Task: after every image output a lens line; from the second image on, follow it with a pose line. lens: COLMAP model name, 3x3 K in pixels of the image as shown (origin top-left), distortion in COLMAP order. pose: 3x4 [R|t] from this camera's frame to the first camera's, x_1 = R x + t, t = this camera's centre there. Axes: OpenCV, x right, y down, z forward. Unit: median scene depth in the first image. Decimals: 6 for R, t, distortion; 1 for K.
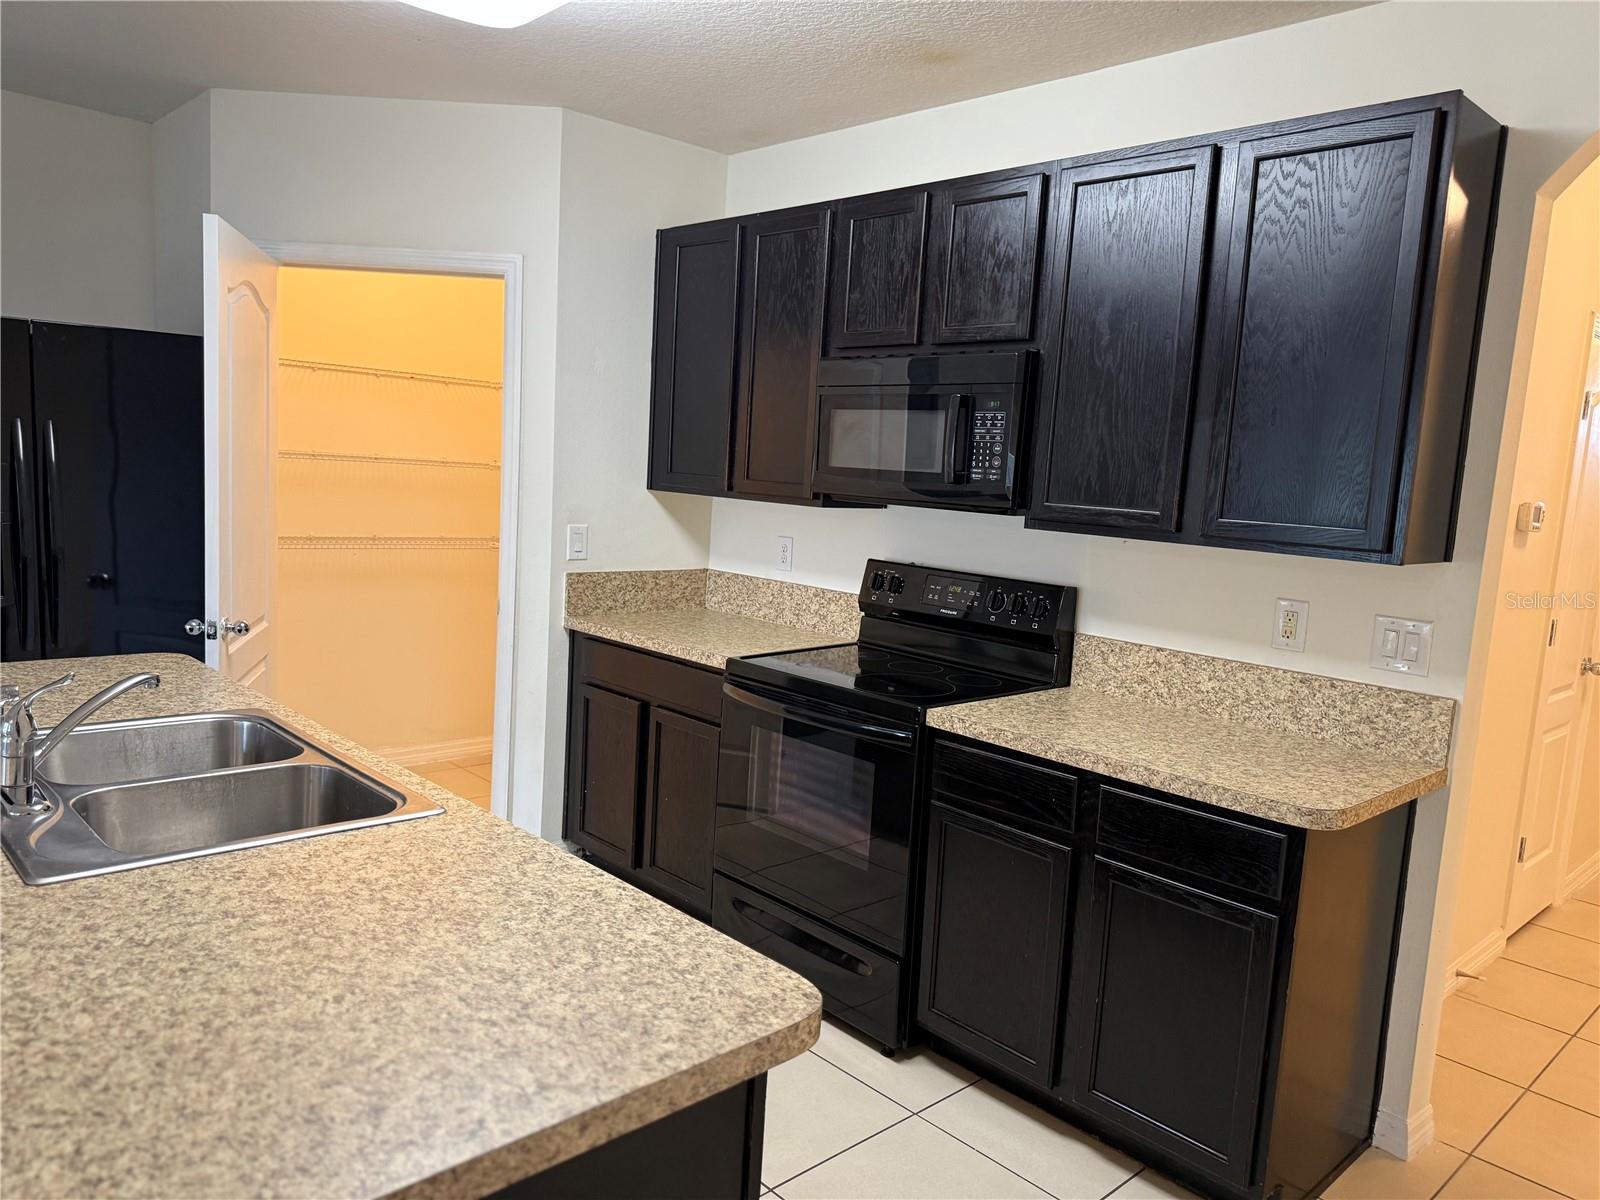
lens RADIAL K [[1145.0, 0, 800.0], [0, 1145.0, 600.0], [0, 0, 1]] dist [0.094159, -0.000054]
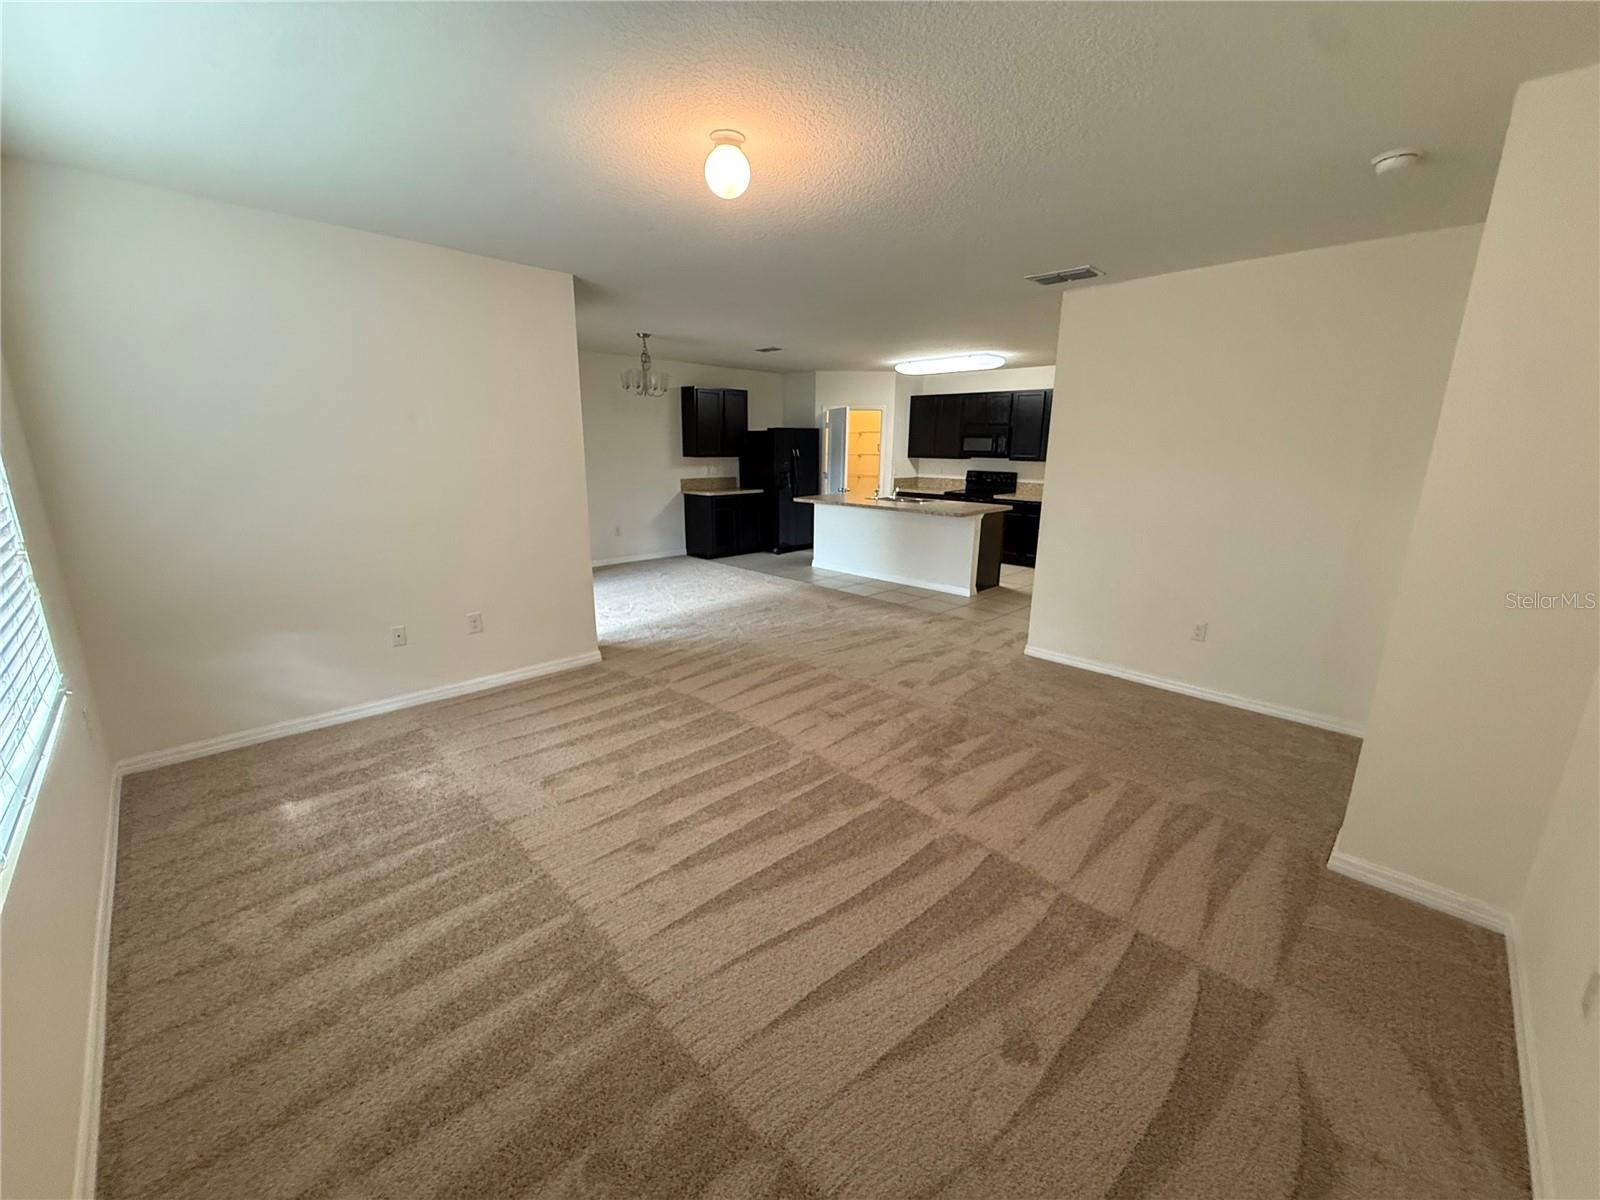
lens RADIAL K [[636.7, 0, 800.0], [0, 636.7, 600.0], [0, 0, 1]] dist [-0.000424, -0.000008]
pose [[0.998580, -0.050906, 0.015696, -0.718952], [0.048643, 0.991469, 0.120928, 0.145881], [-0.021718, -0.119993, 0.992537, -1.668936]]
